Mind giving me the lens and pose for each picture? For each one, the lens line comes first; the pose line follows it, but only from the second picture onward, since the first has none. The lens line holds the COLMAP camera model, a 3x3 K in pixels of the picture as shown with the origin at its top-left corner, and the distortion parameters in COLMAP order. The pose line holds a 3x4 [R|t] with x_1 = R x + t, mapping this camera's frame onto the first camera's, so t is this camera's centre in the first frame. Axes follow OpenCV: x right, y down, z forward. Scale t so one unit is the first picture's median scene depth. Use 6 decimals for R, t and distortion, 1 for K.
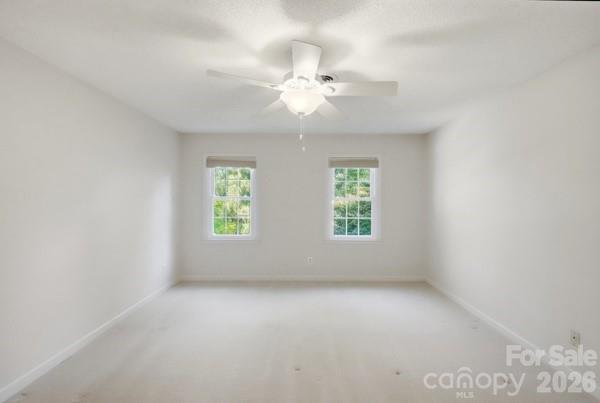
lens RADIAL K [[289.5, 0, 300.0], [0, 289.5, 201.5], [0, 0, 1]] dist [-0.000486, -0.000183]
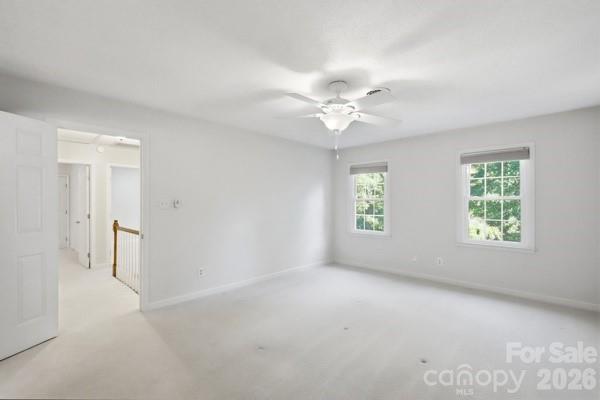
lens RADIAL K [[274.0, 0, 305.4], [0, 274.0, 202.1], [0, 0, 1]] dist [0.001717, 0.000016]
pose [[0.720554, -0.004158, -0.693386, 0.357993], [0.004354, 0.999989, -0.001472, 0.001963], [0.693385, -0.001959, 0.720565, 0.017073]]
